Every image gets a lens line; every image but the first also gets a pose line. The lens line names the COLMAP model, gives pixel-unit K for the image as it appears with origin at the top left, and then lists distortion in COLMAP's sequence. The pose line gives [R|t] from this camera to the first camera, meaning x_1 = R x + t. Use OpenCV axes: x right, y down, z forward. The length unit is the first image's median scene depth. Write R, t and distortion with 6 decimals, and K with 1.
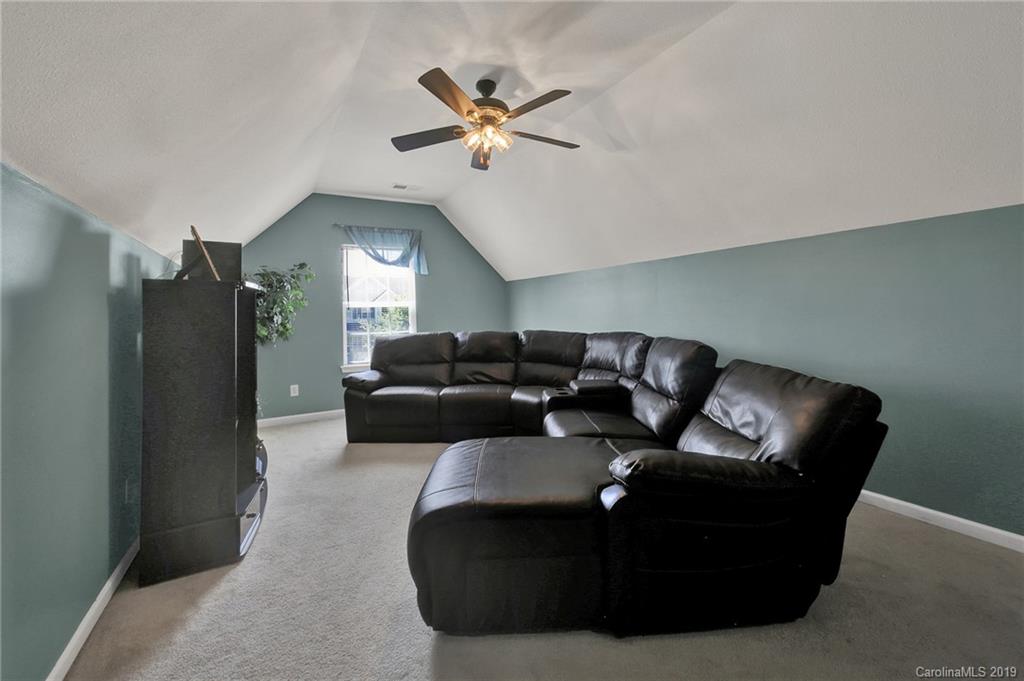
lens RADIAL K [[430.5, 0, 513.1], [0, 430.5, 291.5], [0, 0, 1]] dist [-0.020616, 0.000064]
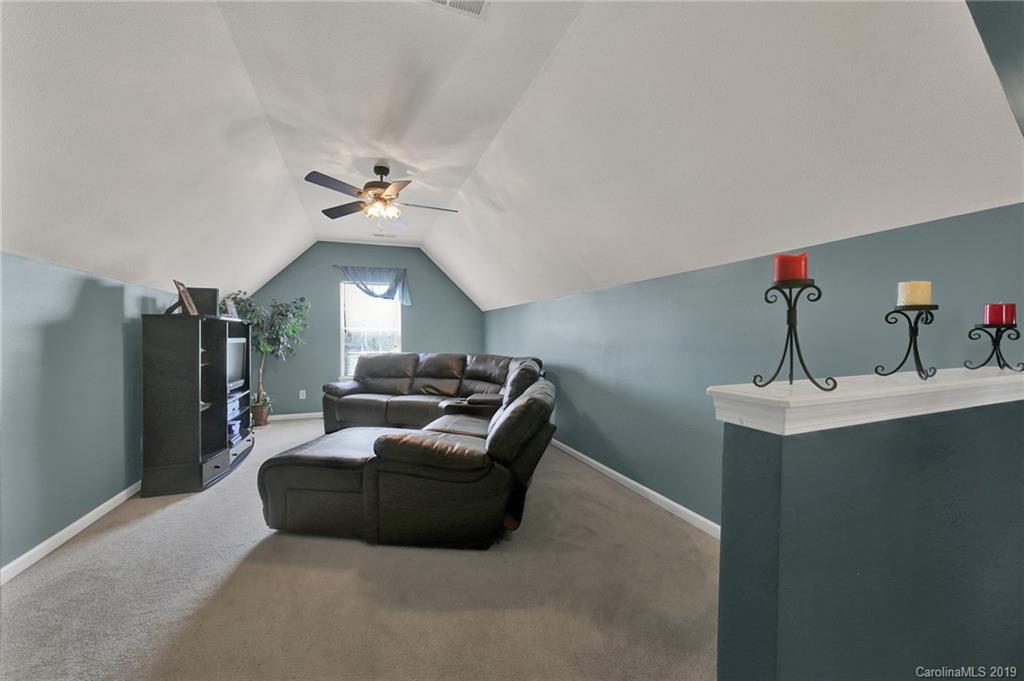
lens RADIAL K [[425.0, 0, 508.9], [0, 425.0, 331.6], [0, 0, 1]] dist [0.000350, 0.000285]
pose [[0.981348, 0.018646, -0.191335, 0.364488], [-0.011547, 0.999205, 0.038153, -0.017539], [0.191895, -0.035232, 0.980783, -0.149014]]
